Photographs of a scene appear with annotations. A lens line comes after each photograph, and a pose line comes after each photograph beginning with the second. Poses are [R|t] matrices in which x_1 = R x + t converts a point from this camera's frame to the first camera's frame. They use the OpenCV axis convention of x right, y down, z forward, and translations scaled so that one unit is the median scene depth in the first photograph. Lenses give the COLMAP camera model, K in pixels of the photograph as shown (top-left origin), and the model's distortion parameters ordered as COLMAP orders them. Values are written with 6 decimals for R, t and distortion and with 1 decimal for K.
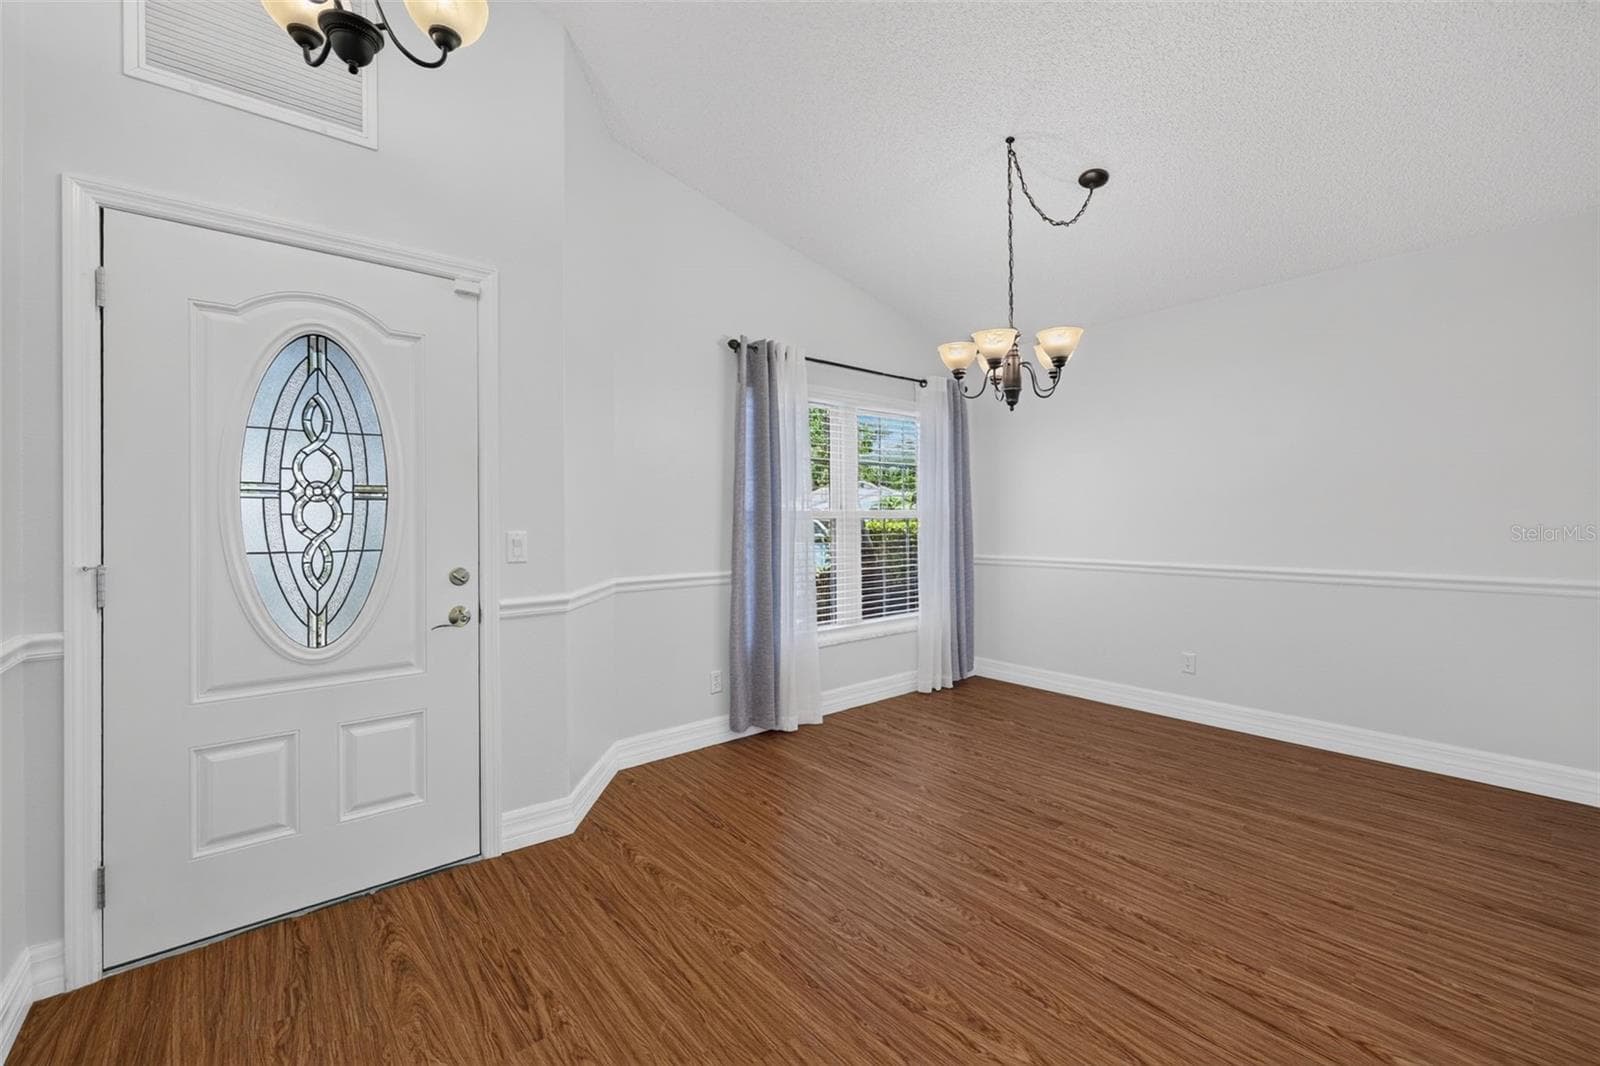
lens RADIAL K [[639.7, 0, 799.7], [0, 639.7, 520.2], [0, 0, 1]] dist [-0.001147, 0.000351]
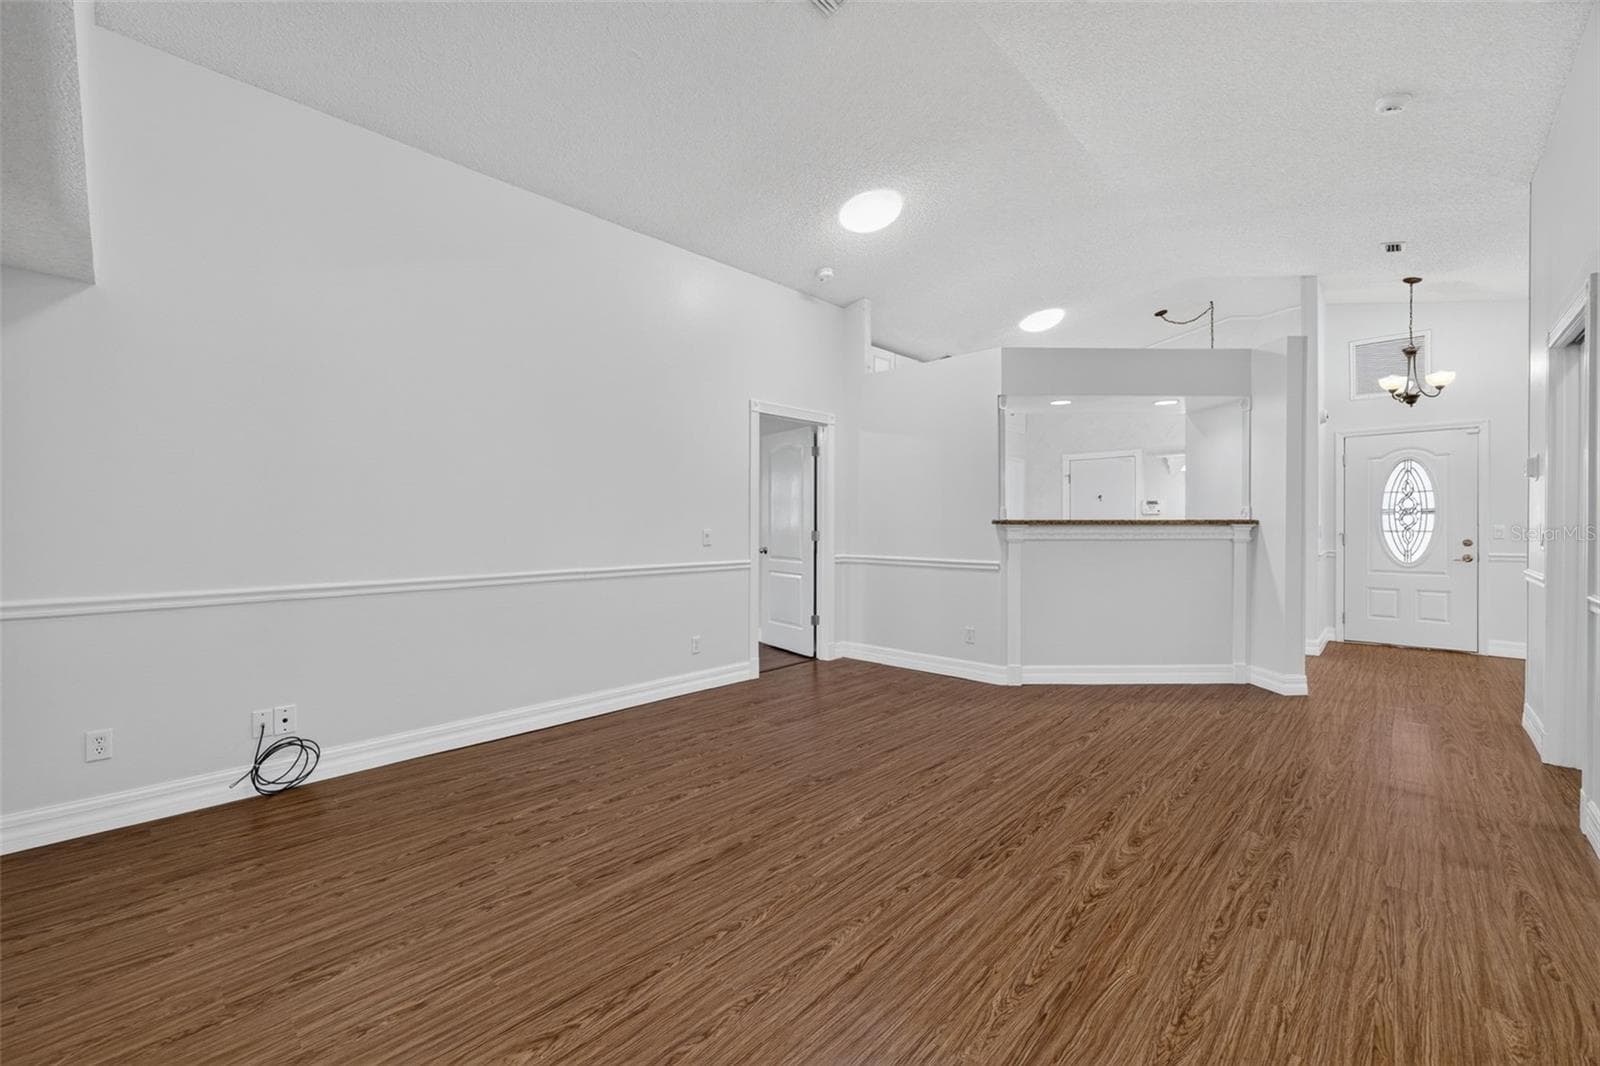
lens RADIAL K [[639.7, 0, 795.7], [0, 639.7, 523.5], [0, 0, 1]] dist [-0.001147, 0.000351]
pose [[0.090191, 0.011562, -0.995857, 1.572431], [0.004968, 0.999915, 0.012059, -0.030525], [0.995912, -0.006035, 0.090126, -1.699953]]
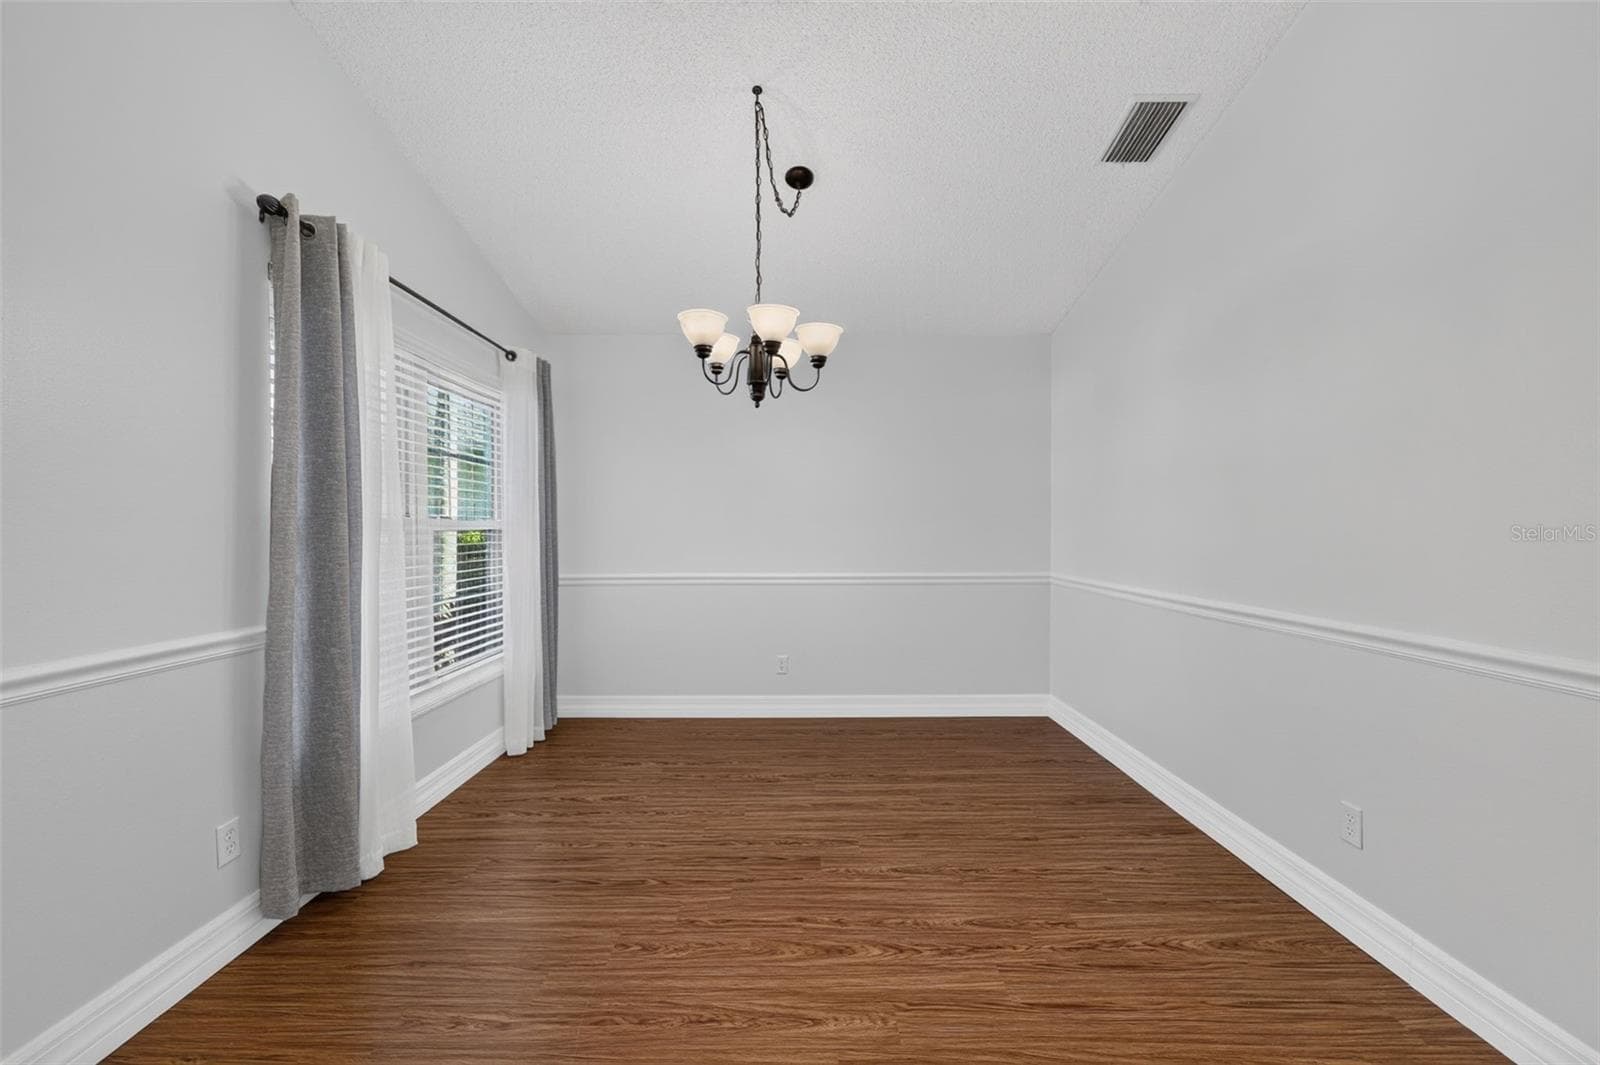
lens RADIAL K [[639.7, 0, 789.4], [0, 639.7, 540.1], [0, 0, 1]] dist [-0.001147, 0.000351]
pose [[0.643135, -0.006829, 0.765722, -0.321171], [-0.000250, 0.999958, 0.009128, 0.001566], [-0.765753, -0.006061, 0.643106, 0.427994]]
